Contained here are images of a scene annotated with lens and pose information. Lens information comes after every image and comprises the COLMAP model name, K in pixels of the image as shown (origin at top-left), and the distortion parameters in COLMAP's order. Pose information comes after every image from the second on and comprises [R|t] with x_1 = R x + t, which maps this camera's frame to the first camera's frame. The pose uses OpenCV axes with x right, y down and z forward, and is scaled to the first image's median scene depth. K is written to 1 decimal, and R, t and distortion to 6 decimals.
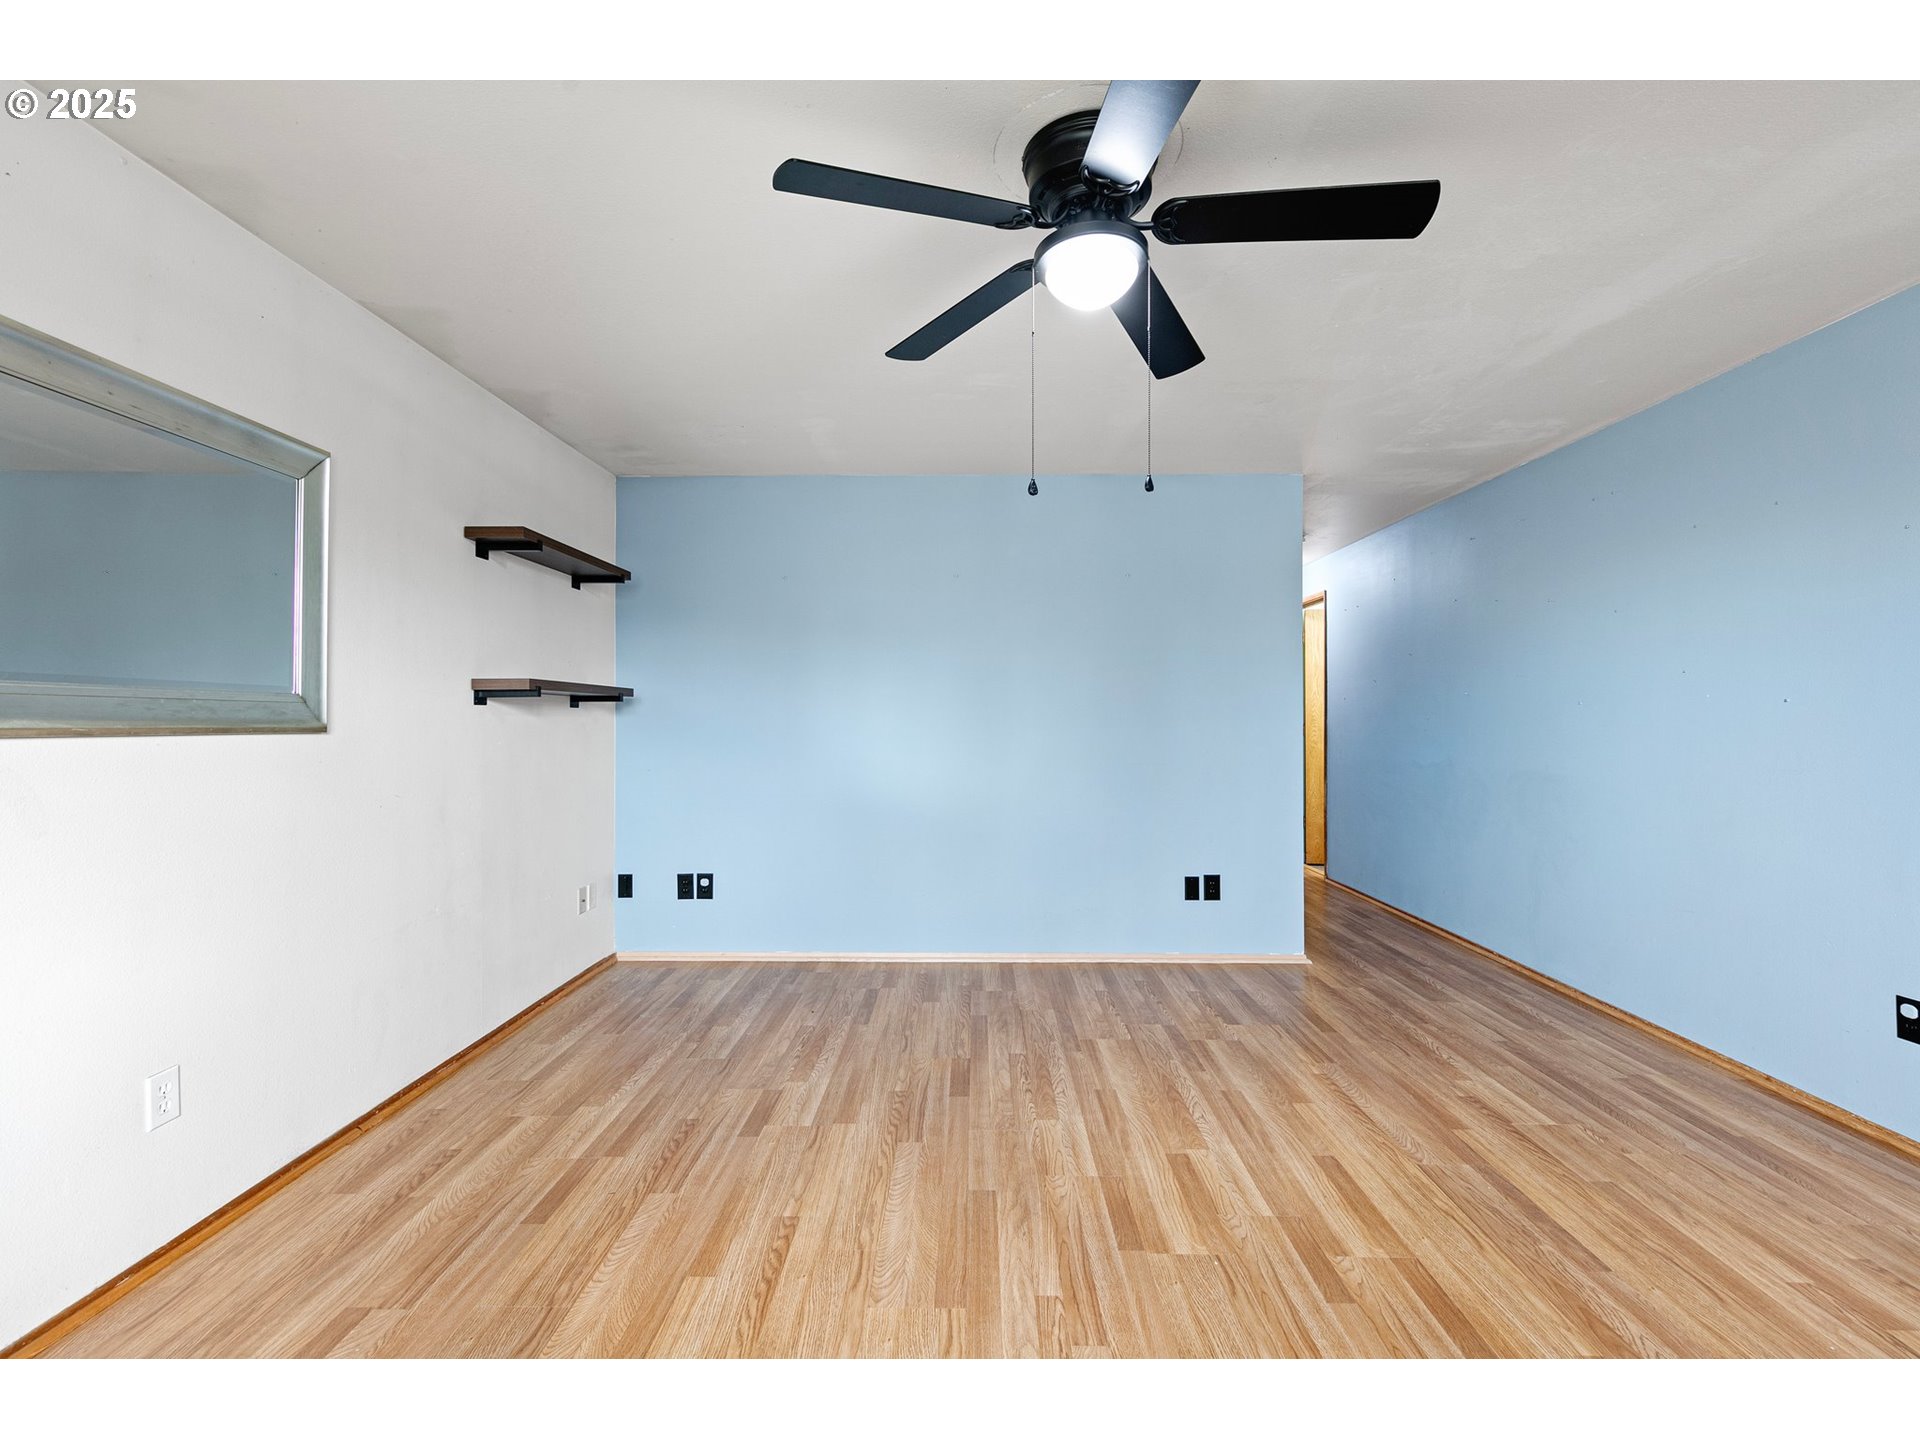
lens RADIAL K [[845.3, 0, 958.7], [0, 845.3, 712.0], [0, 0, 1]] dist [0.006028, -0.000038]
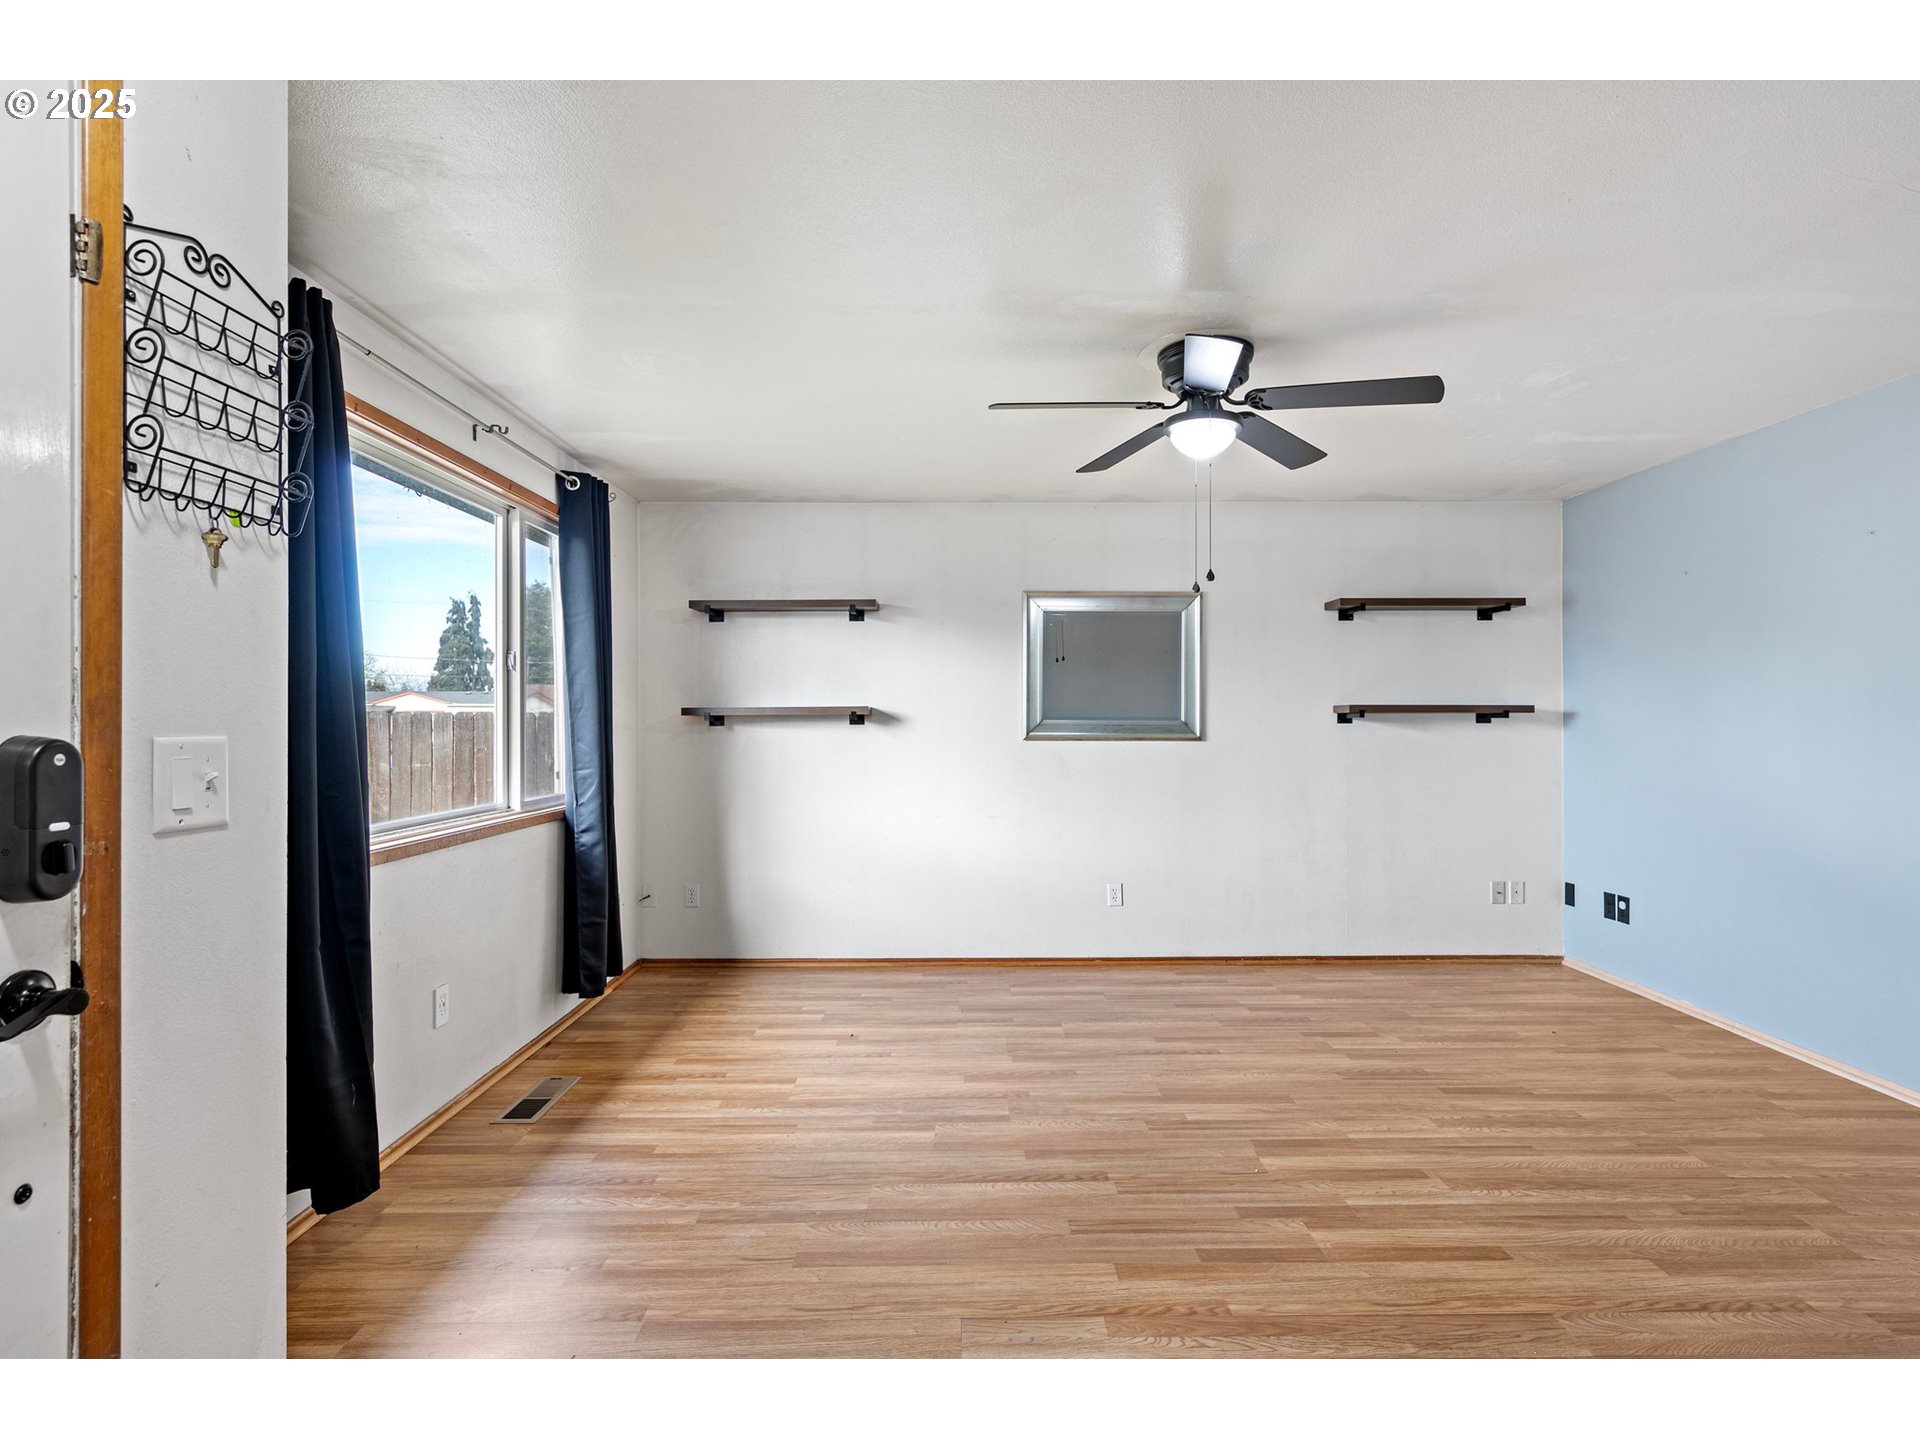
lens RADIAL K [[957.6, 0, 966.7], [0, 957.6, 719.8], [0, 0, 1]] dist [0.005594, 0.000104]
pose [[0.026263, -0.001382, -0.999654, 0.988795], [0.009740, 0.999952, -0.001127, -0.017884], [0.999608, -0.009707, 0.026276, 0.303509]]
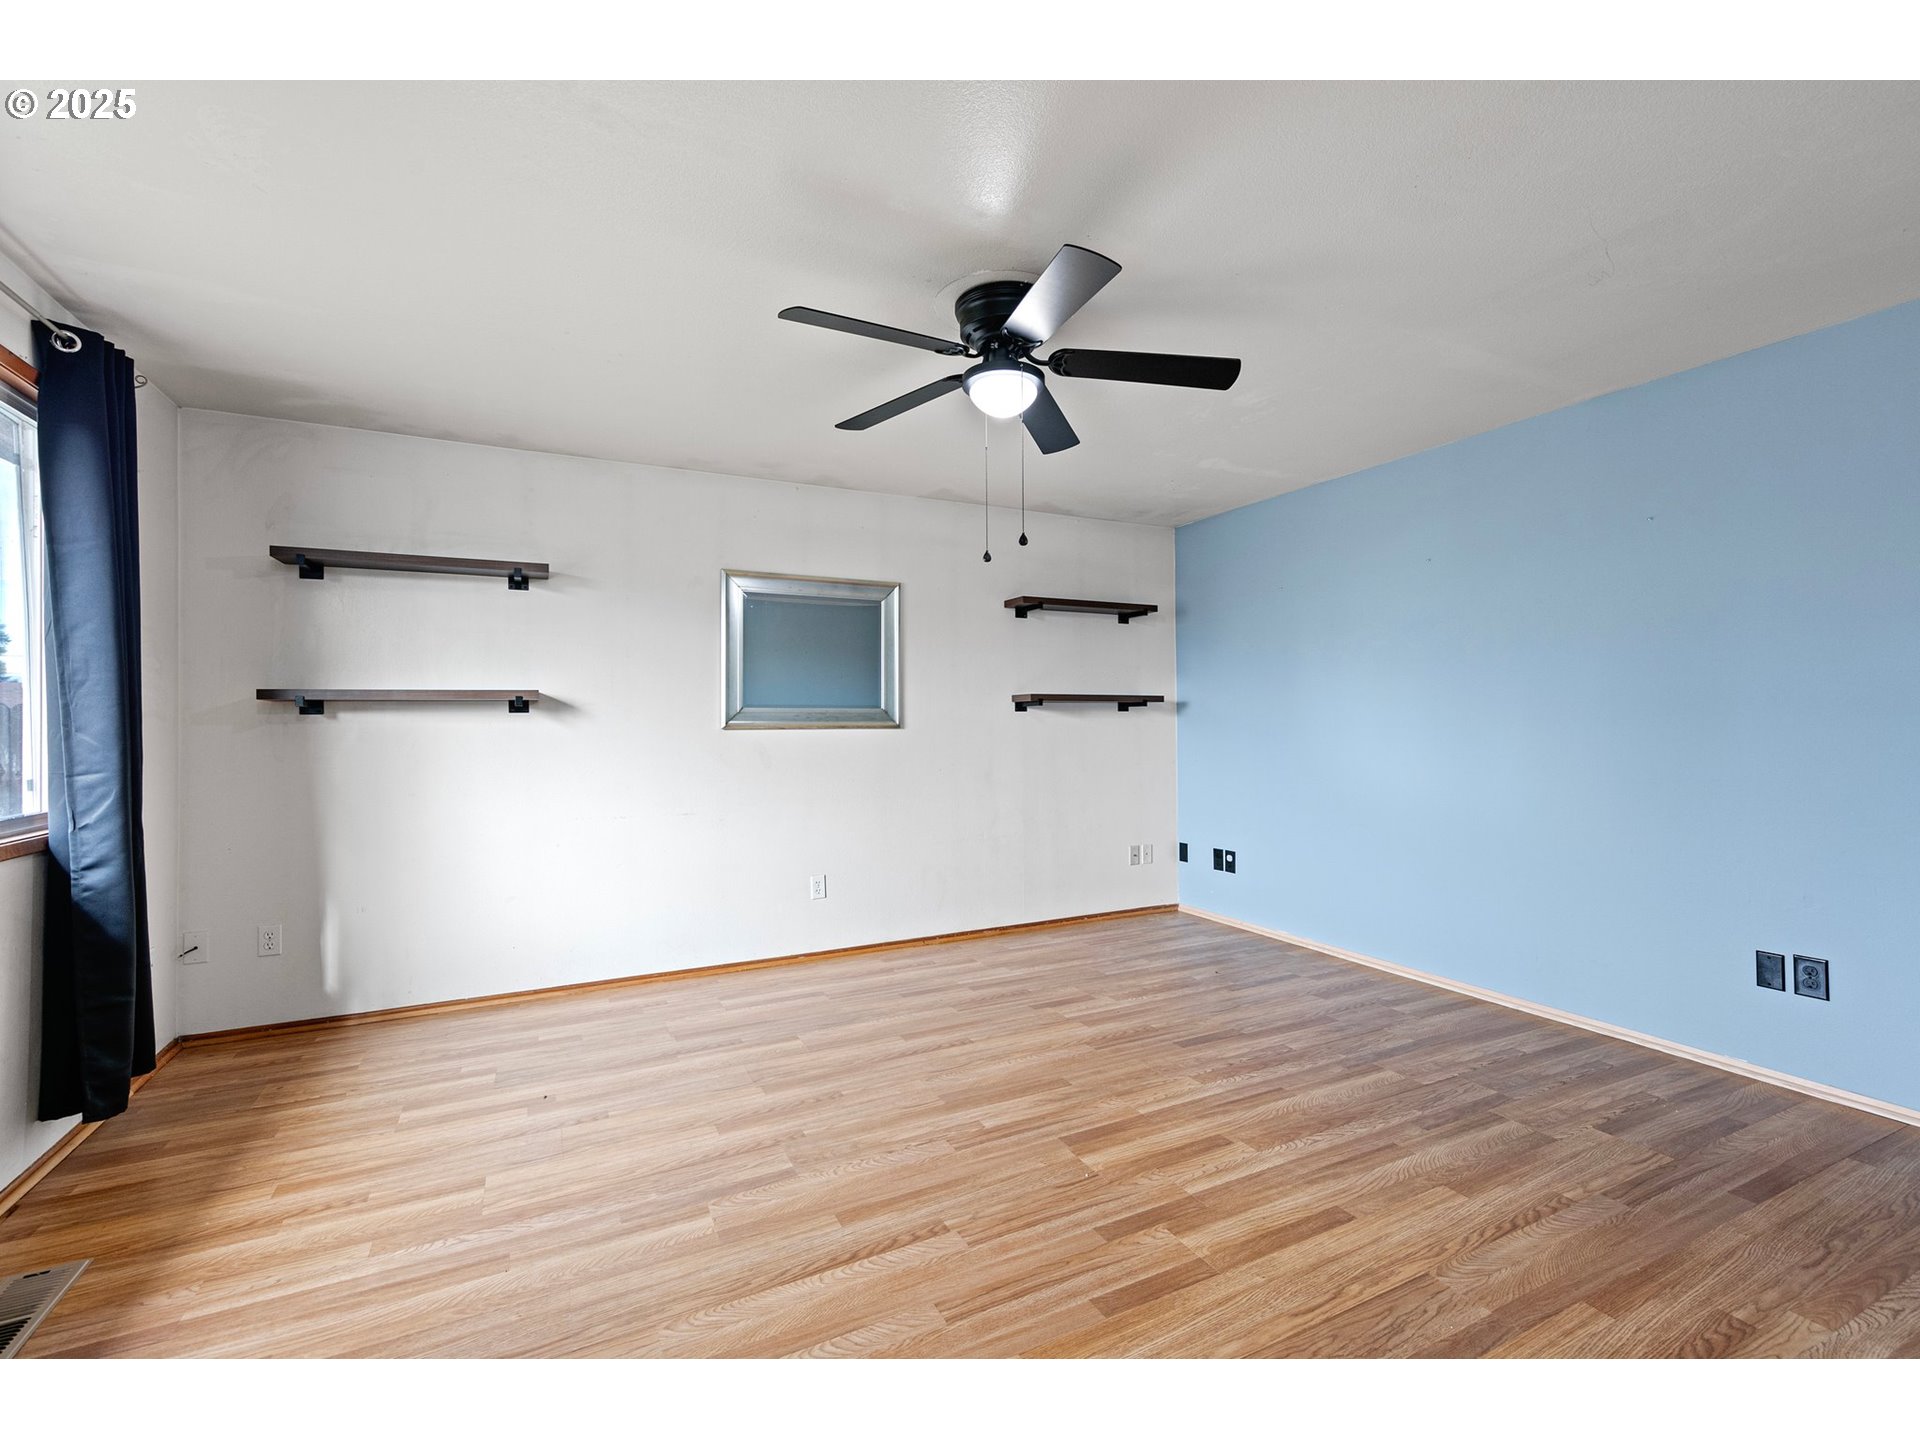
lens RADIAL K [[838.6, 0, 959.8], [0, 838.6, 712.1], [0, 0, 1]] dist [0.005707, -0.000839]
pose [[0.461677, -0.012989, -0.886953, 0.727410], [0.014355, 0.999871, -0.007171, 0.002396], [0.886932, -0.009422, 0.461804, 0.172019]]
